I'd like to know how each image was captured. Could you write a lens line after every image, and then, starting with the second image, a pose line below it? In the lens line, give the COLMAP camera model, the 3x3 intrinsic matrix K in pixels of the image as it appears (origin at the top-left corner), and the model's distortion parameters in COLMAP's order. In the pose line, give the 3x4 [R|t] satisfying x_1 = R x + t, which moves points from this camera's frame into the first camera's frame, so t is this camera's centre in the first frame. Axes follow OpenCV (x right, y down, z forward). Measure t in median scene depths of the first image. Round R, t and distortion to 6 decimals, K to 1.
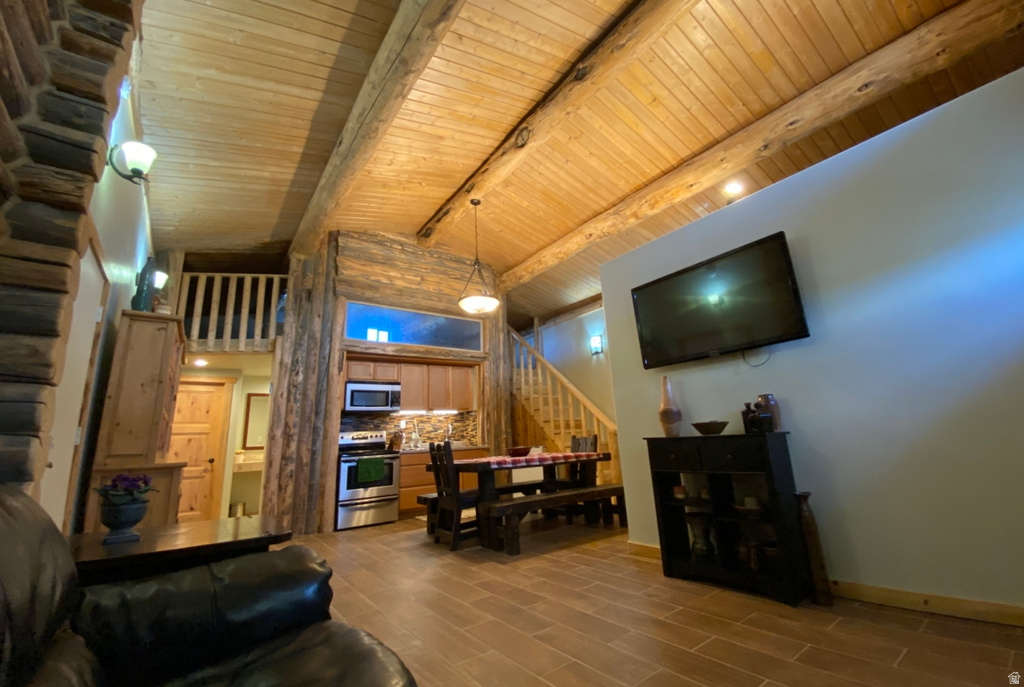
lens RADIAL K [[420.7, 0, 512.1], [0, 420.7, 335.1], [0, 0, 1]] dist [0.012961, -0.000889]
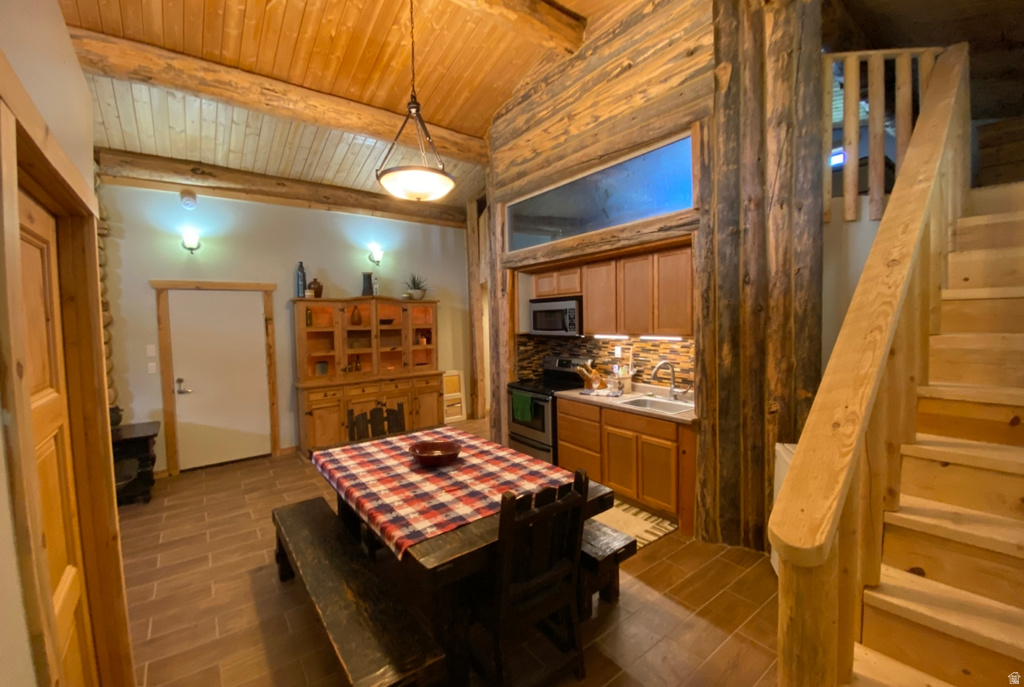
lens RADIAL K [[420.7, 0, 512.8], [0, 420.7, 346.8], [0, 0, 1]] dist [0.012961, -0.000889]
pose [[-0.004913, 0.110368, -0.993879, 0.397377], [0.260018, 0.959845, 0.105304, 0.086973], [0.965591, -0.257909, -0.033413, 0.838872]]
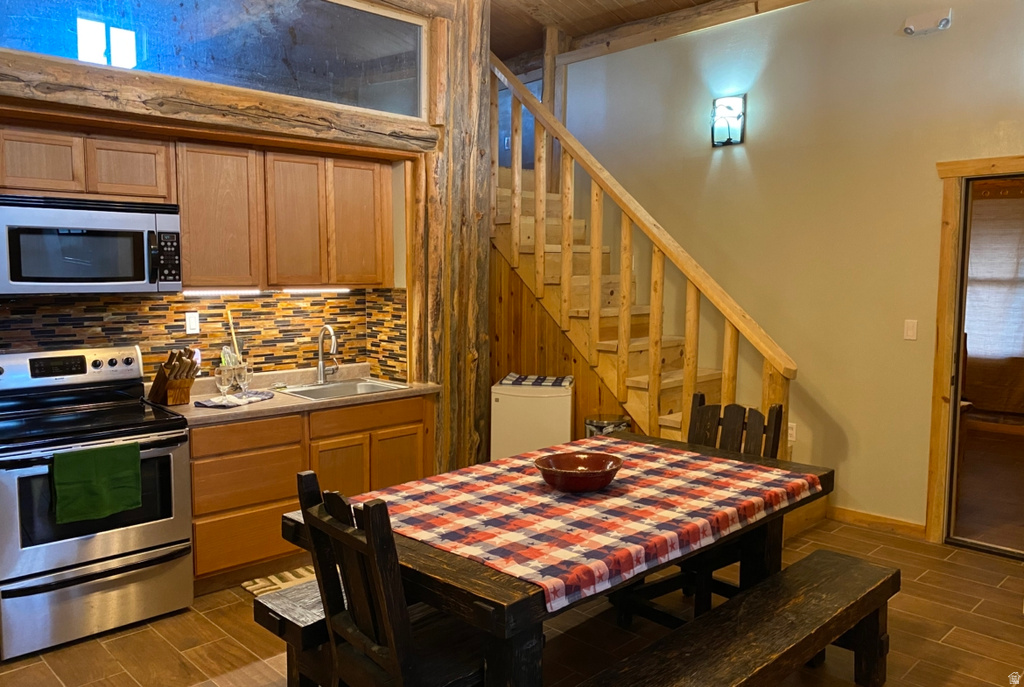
lens RADIAL K [[800.5, 0, 515.7], [0, 800.5, 349.8], [0, 0, 1]] dist [0.006876, -0.010859]
pose [[0.989973, 0.032333, 0.137505, -0.084599], [-0.075758, 0.943137, 0.323655, -0.000451], [-0.119221, -0.330827, 0.936130, 0.336566]]
